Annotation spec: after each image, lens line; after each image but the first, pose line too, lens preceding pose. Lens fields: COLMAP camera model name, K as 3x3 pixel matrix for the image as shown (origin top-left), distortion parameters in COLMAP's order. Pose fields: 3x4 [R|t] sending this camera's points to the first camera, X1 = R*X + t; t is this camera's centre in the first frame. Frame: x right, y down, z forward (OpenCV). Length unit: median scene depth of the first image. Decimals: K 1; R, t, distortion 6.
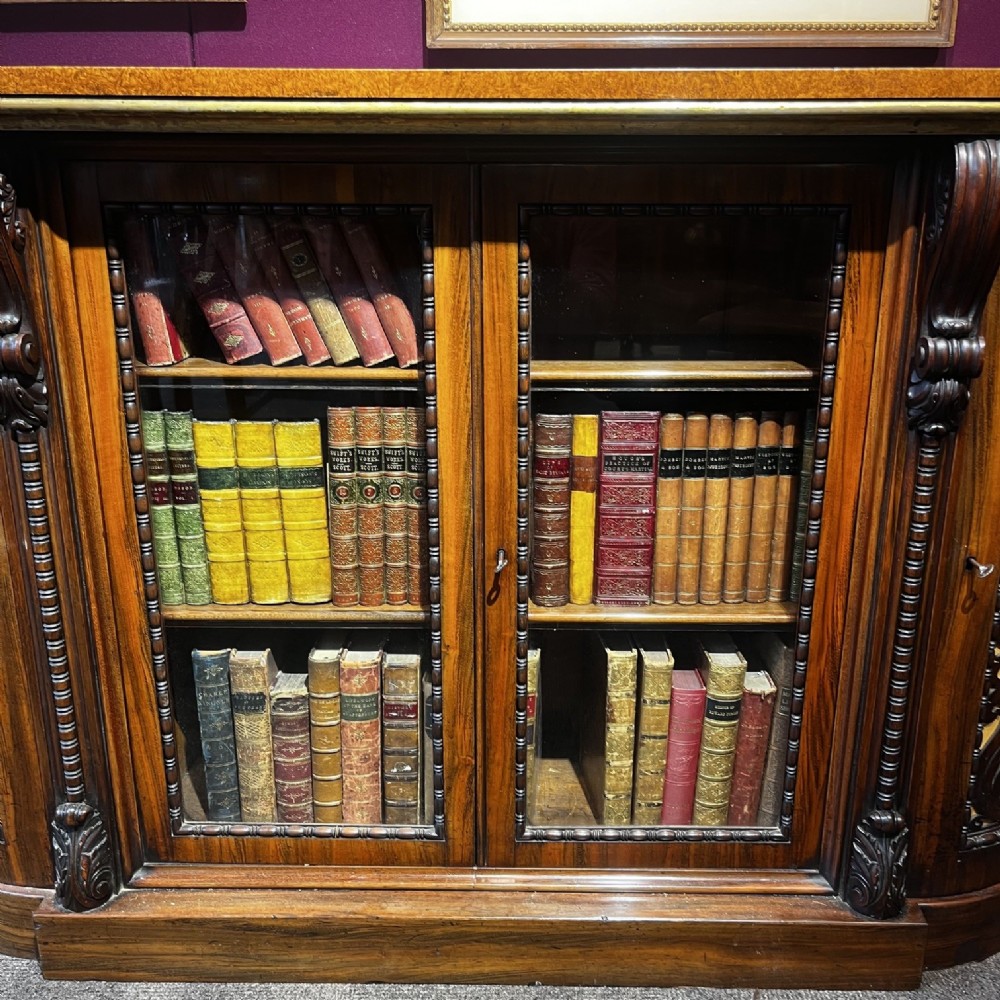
lens RADIAL K [[1036.0, 0, 510.3], [0, 1036.0, 498.7], [0, 0, 1]] dist [0.013480, 0.000000]
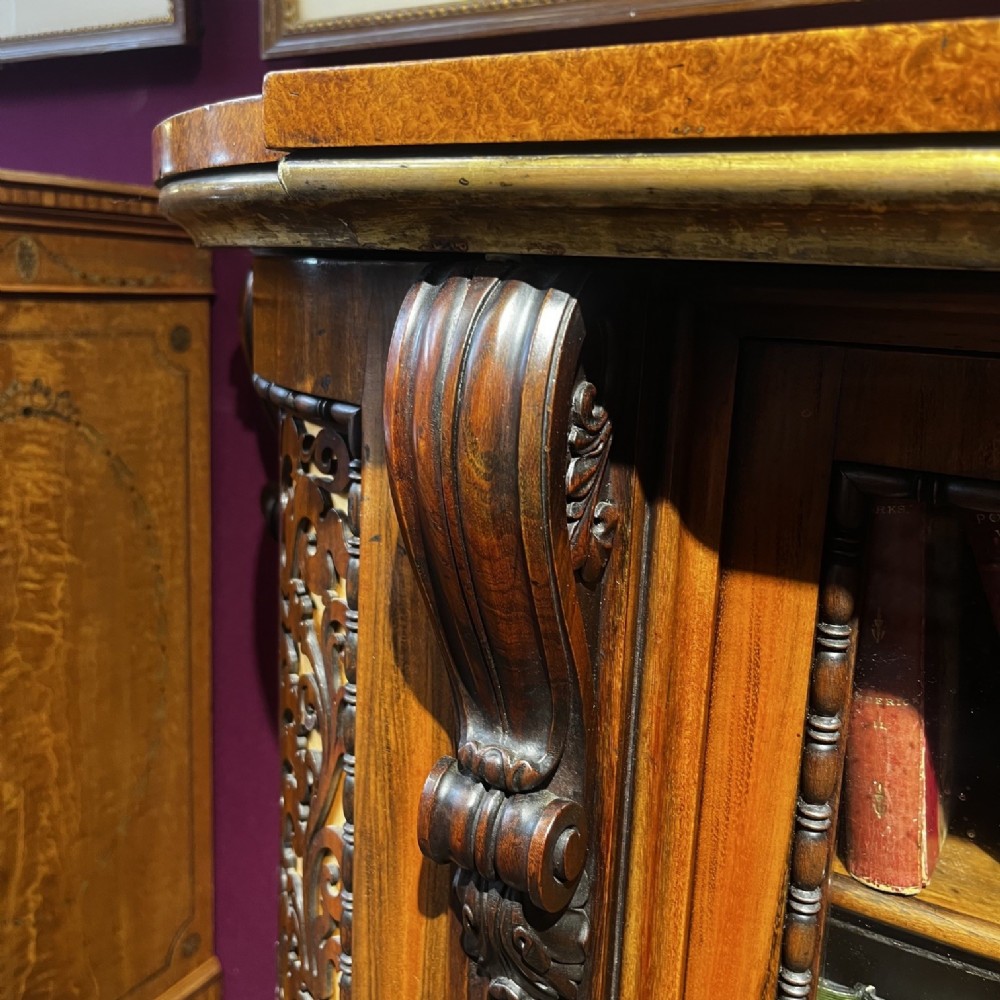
lens RADIAL K [[1036.0, 0, 508.8], [0, 1036.0, 501.7], [0, 0, 1]] dist [0.013480, 0.000000]
pose [[0.868231, 0.142227, -0.475338, -0.299785], [-0.186402, 0.981356, -0.046839, -0.220062], [0.459815, 0.129271, 0.878555, 0.607007]]
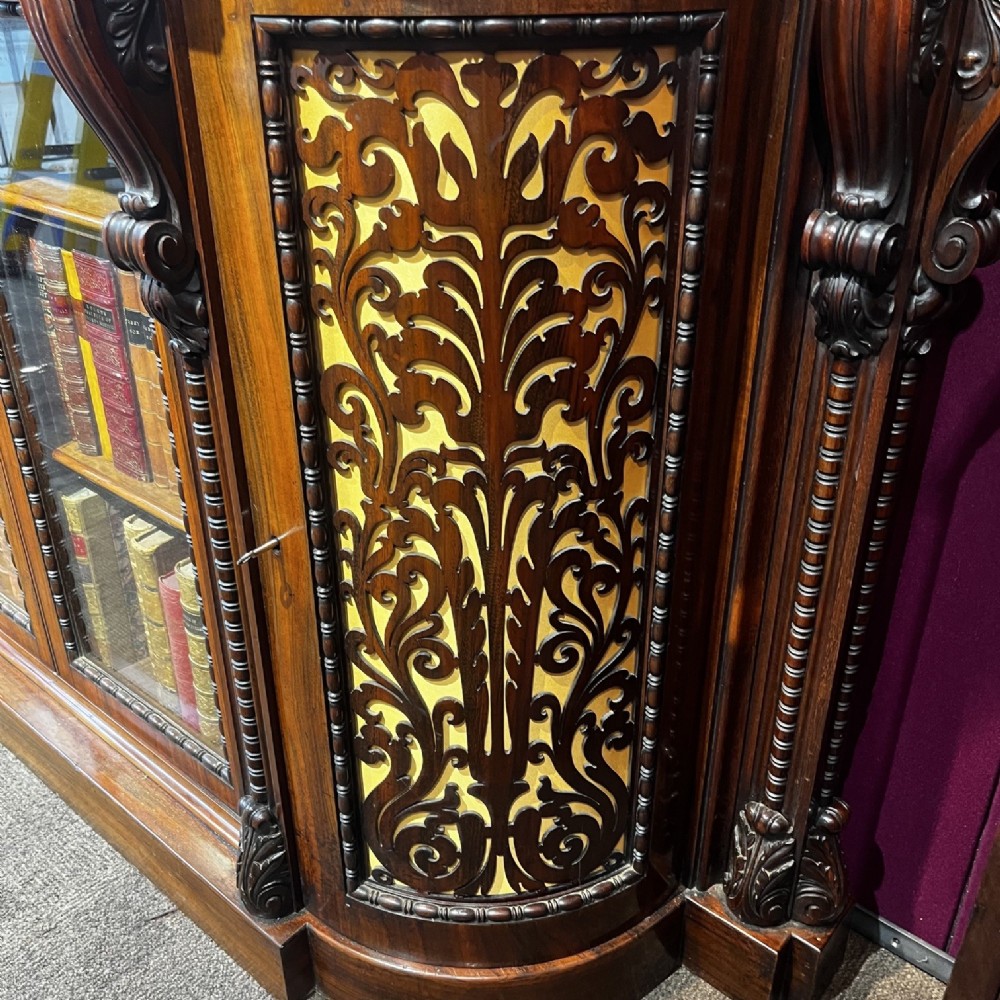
lens RADIAL K [[1036.0, 0, 496.5], [0, 1036.0, 507.9], [0, 0, 1]] dist [0.013480, 0.000000]
pose [[0.762898, 0.303335, -0.570942, 0.961503], [-0.184702, 0.948555, 0.257157, -0.175151], [0.619574, -0.090731, 0.779677, 0.534043]]
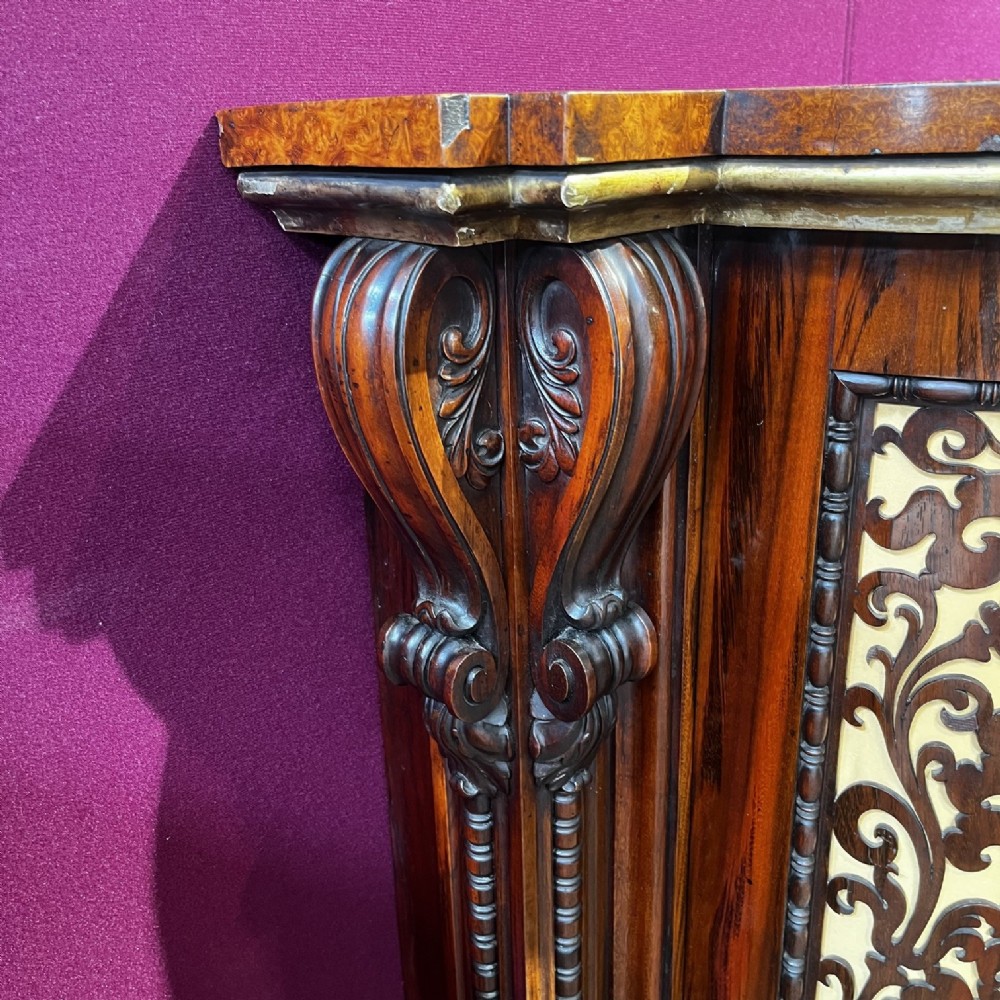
lens RADIAL K [[1036.0, 0, 490.0], [0, 1036.0, 493.2], [0, 0, 1]] dist [0.013480, 0.000000]
pose [[0.688055, 0.246639, -0.682459, 0.666688], [-0.189693, 0.968899, 0.158909, -0.245100], [0.700426, 0.020120, 0.713441, 0.524623]]
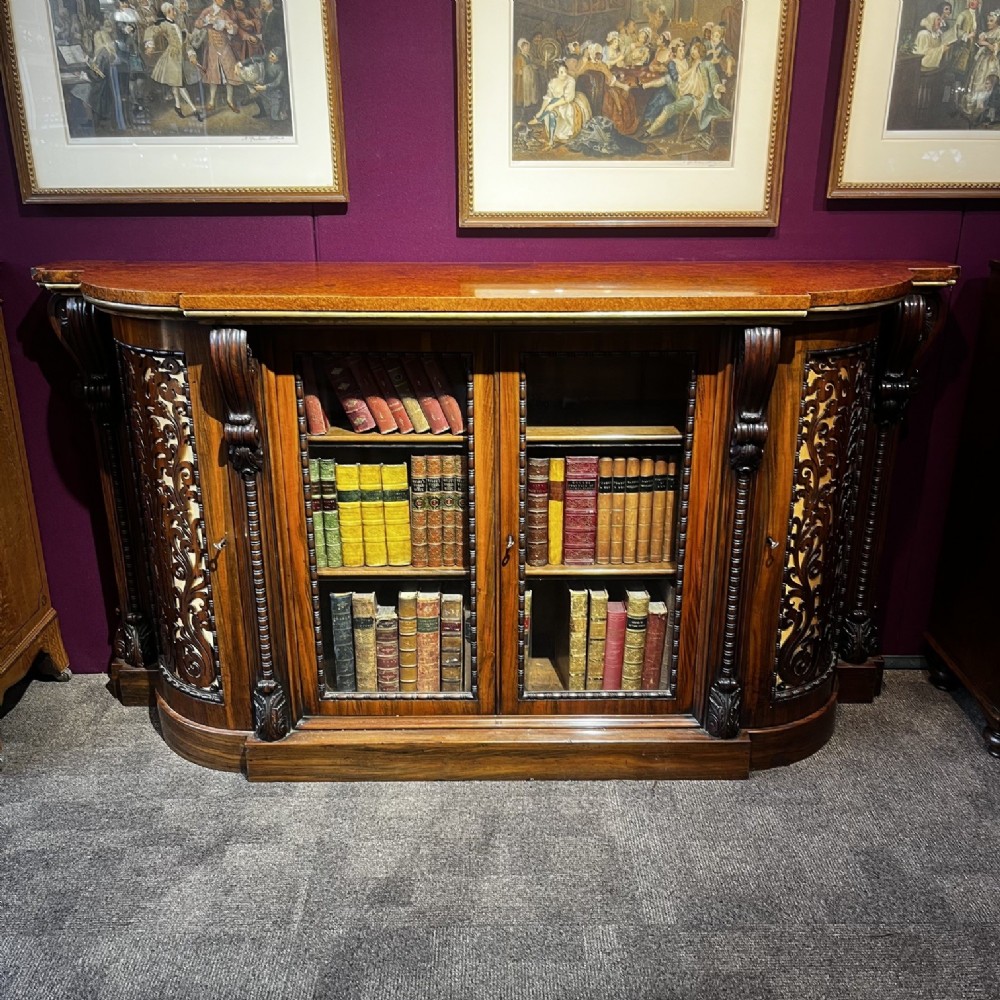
lens RADIAL K [[1036.0, 0, 506.7], [0, 1036.0, 508.6], [0, 0, 1]] dist [0.013480, 0.000000]
pose [[0.999802, -0.010081, 0.017135, -0.045600], [0.009019, 0.998102, 0.060926, -0.107367], [-0.017717, -0.060759, 0.997995, -0.793940]]
